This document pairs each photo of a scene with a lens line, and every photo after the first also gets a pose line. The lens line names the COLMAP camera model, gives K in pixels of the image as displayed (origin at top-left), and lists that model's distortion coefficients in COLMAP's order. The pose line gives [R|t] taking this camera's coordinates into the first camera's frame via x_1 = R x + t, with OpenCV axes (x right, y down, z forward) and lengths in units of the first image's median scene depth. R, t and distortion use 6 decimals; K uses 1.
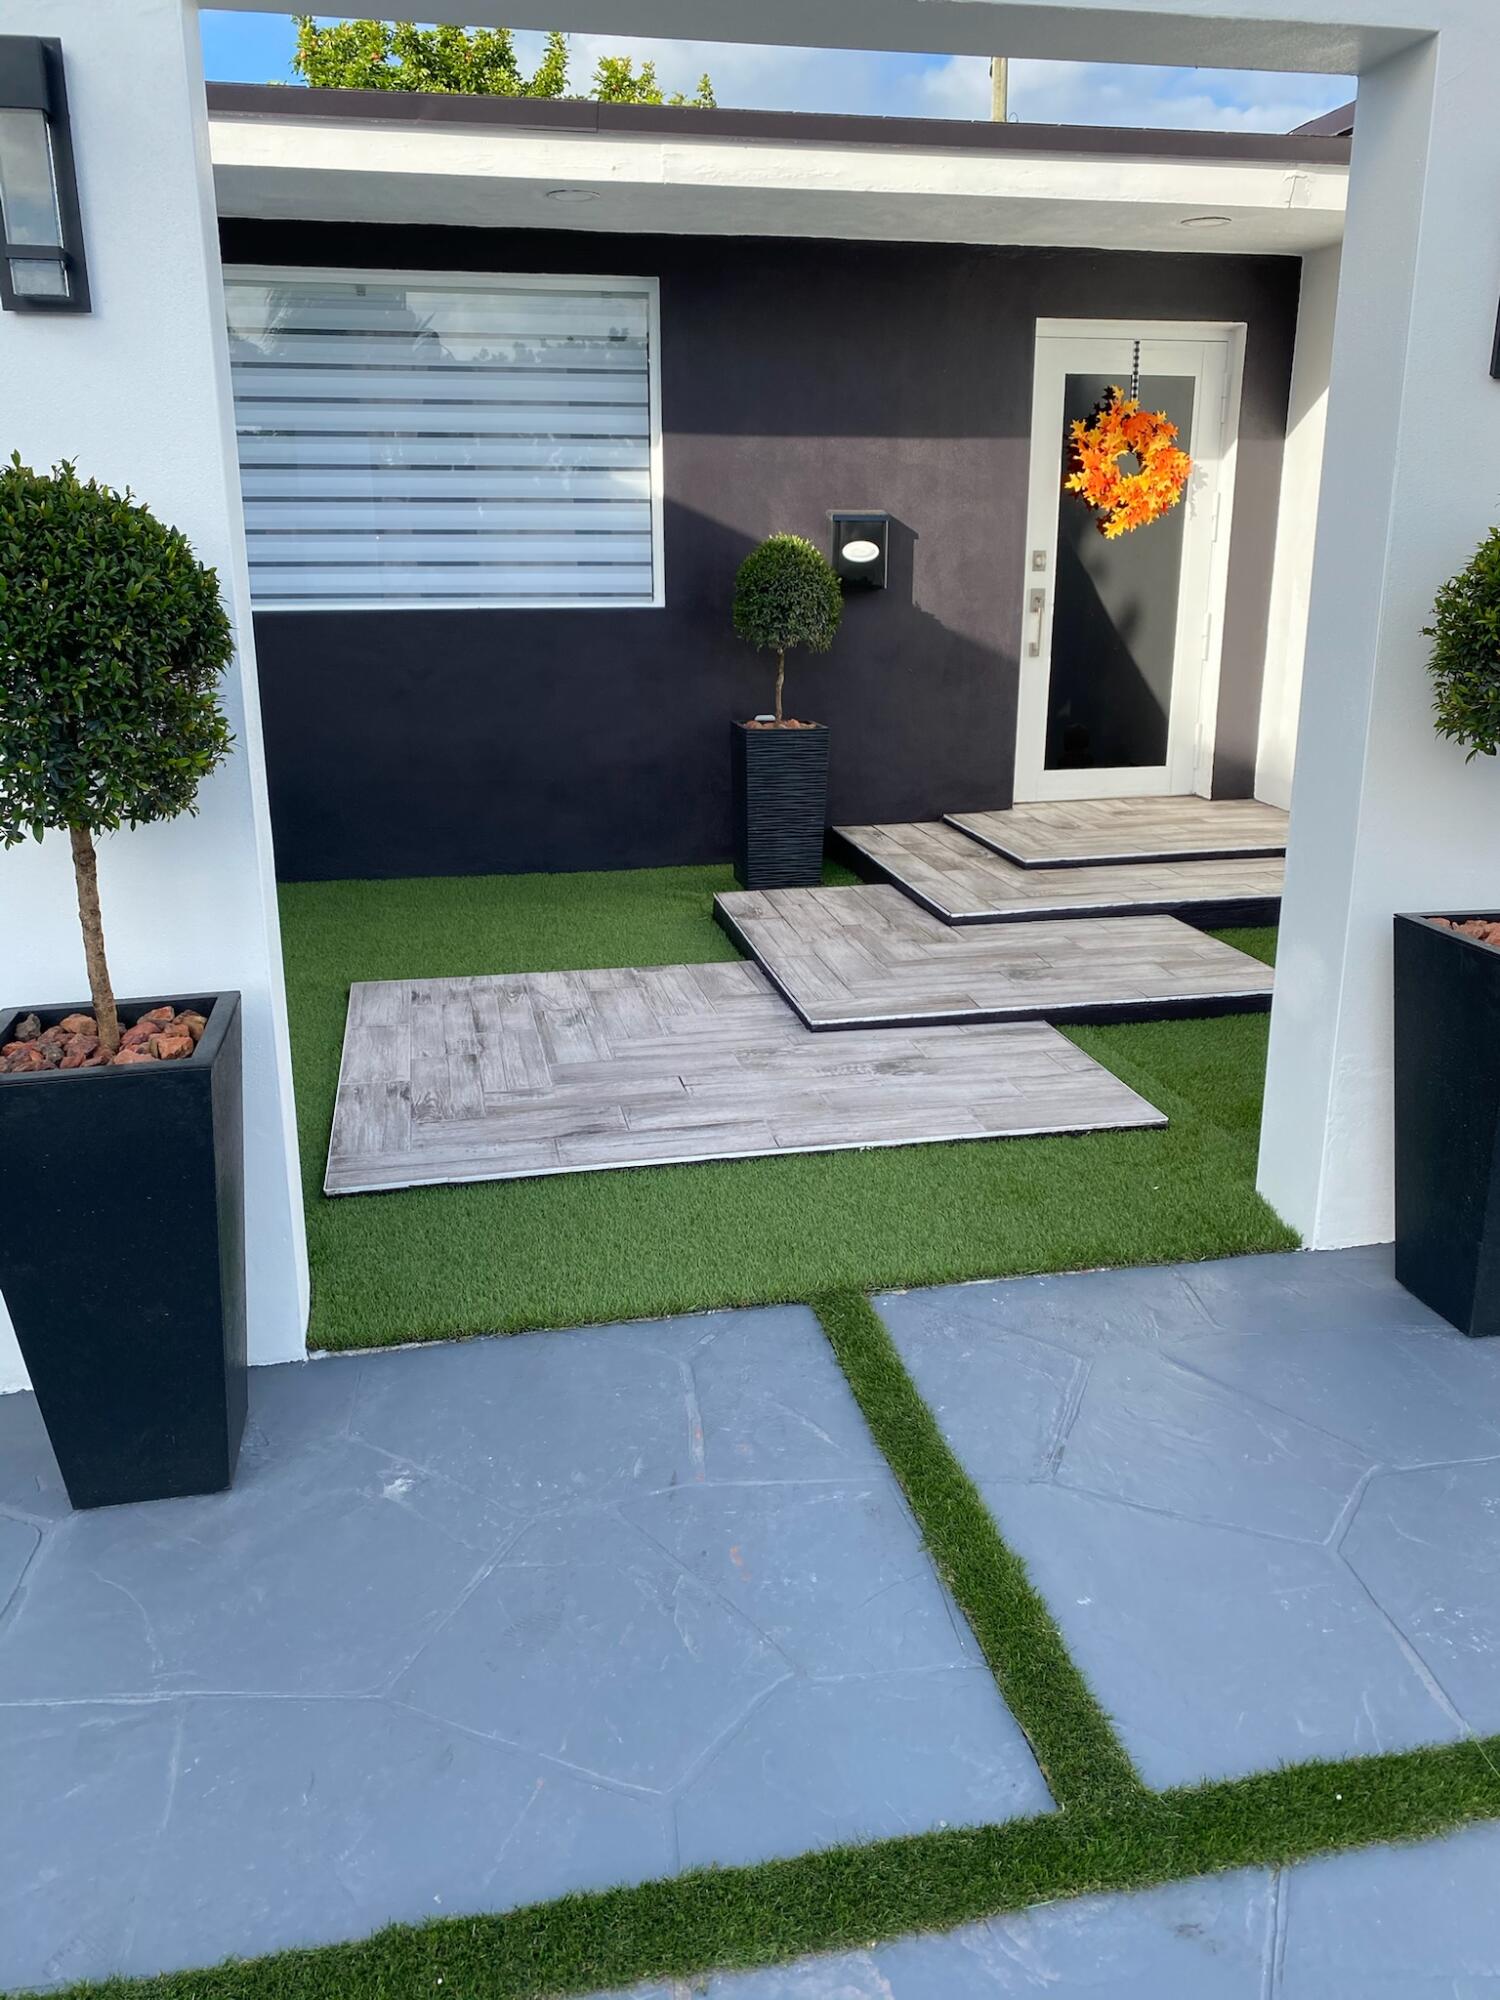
lens RADIAL K [[1521.3, 0, 745.1], [0, 1521.3, 999.3], [0, 0, 1]] dist [0.031663, -0.039592]
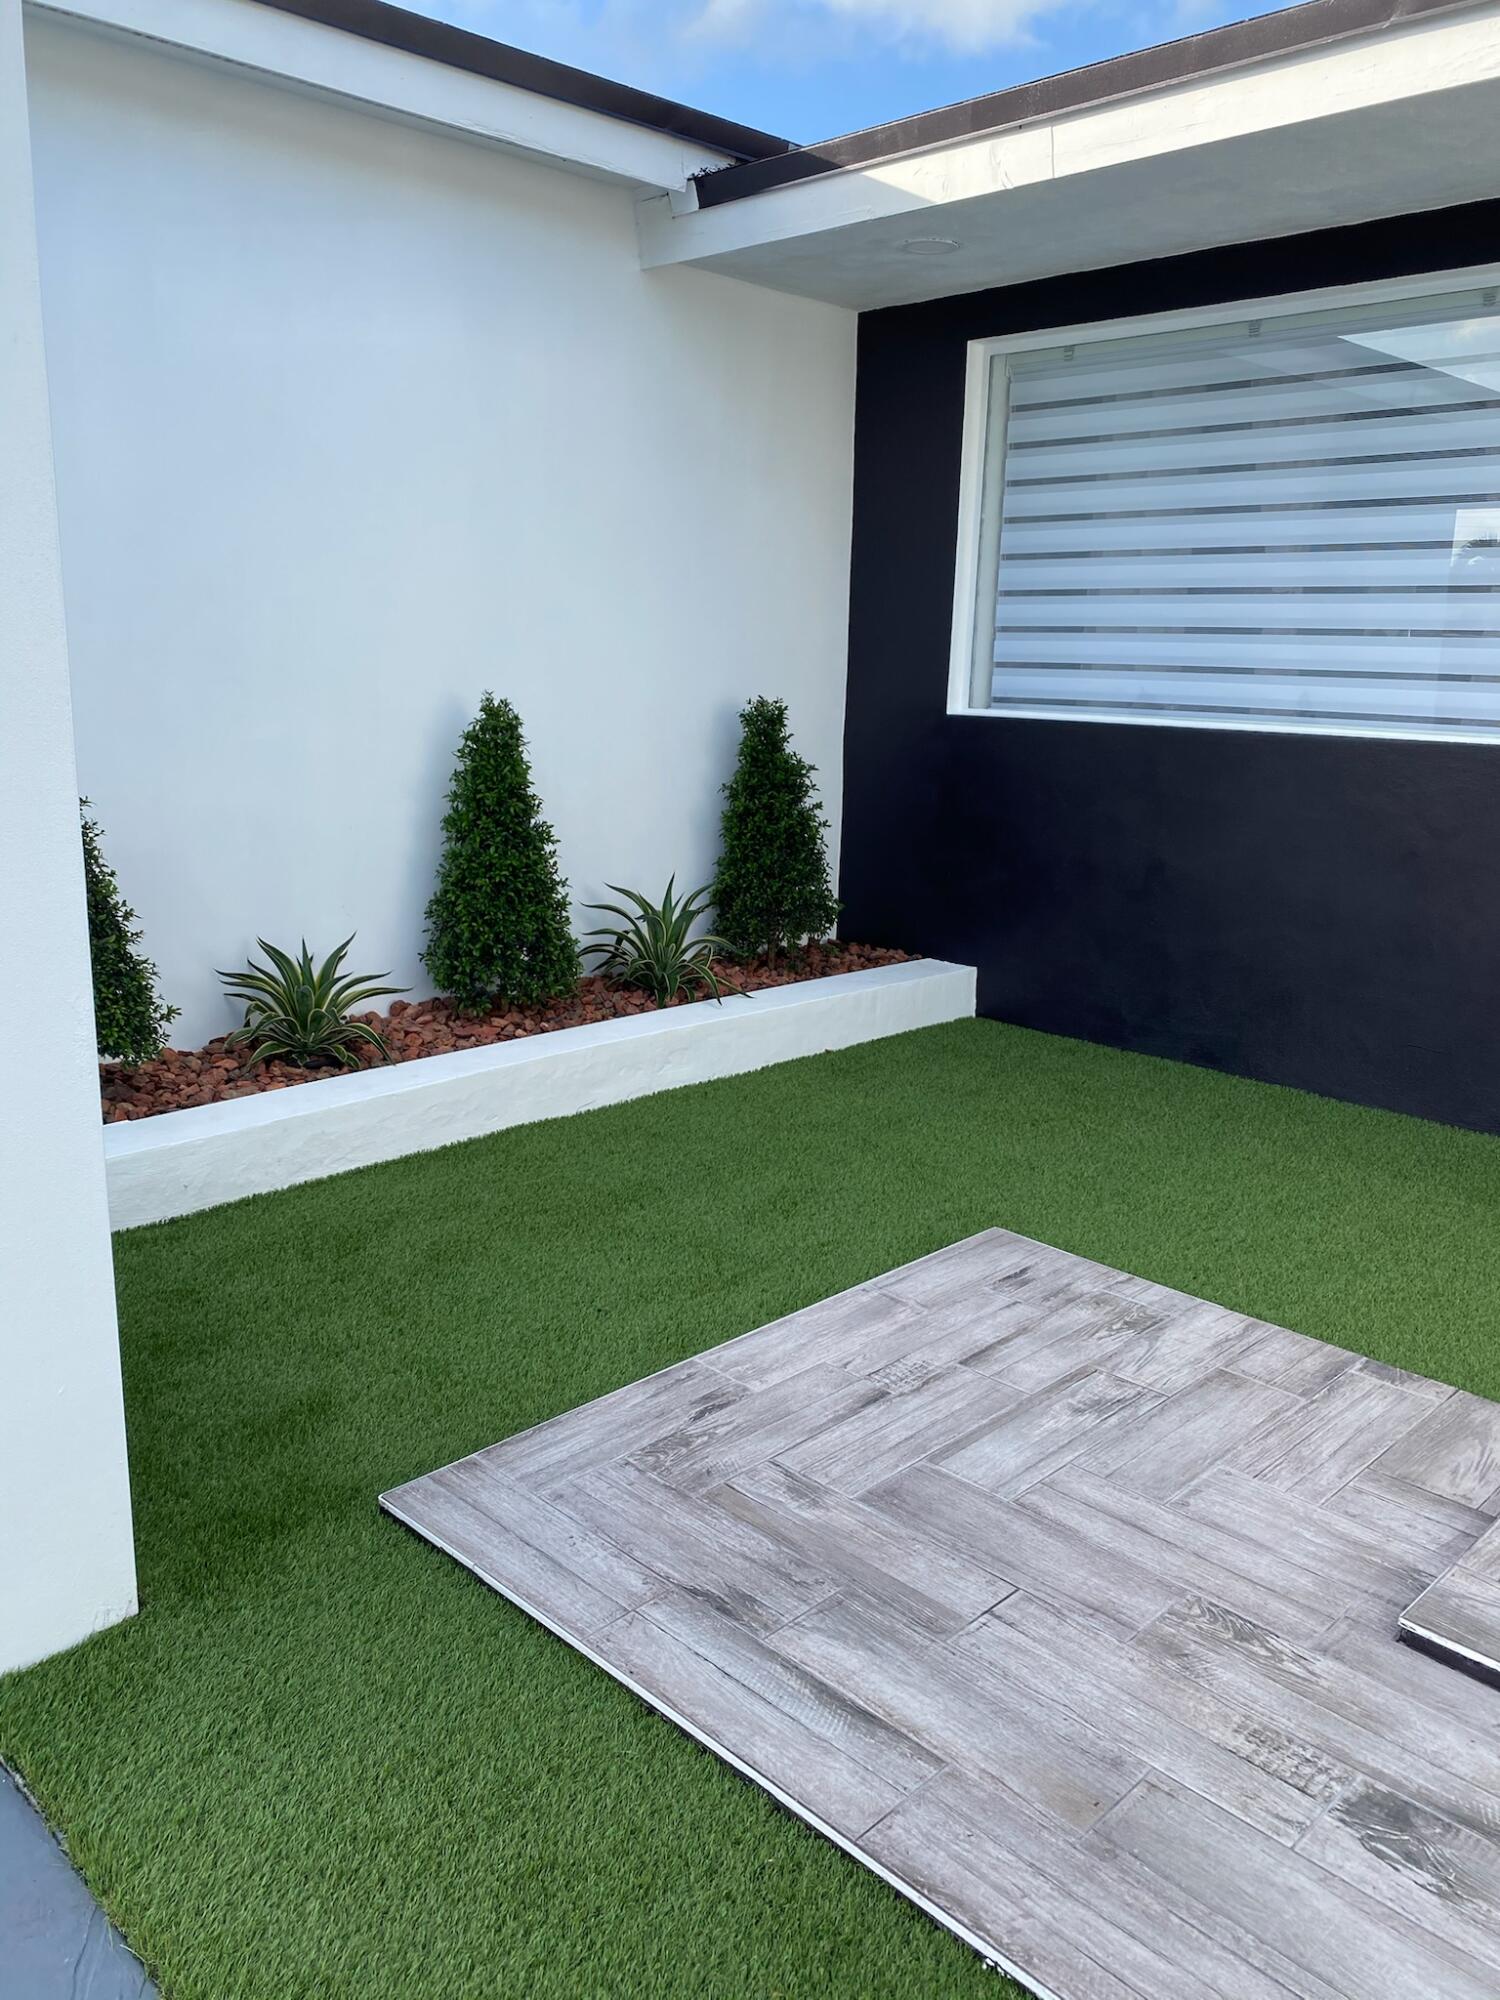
lens RADIAL K [[1521.3, 0, 758.9], [0, 1521.3, 994.2], [0, 0, 1]] dist [0.031663, -0.039592]
pose [[0.550038, 0.203682, -0.809921, 0.246637], [-0.257643, 0.963885, 0.067430, -0.135799], [0.794404, 0.171581, 0.582651, 0.447097]]
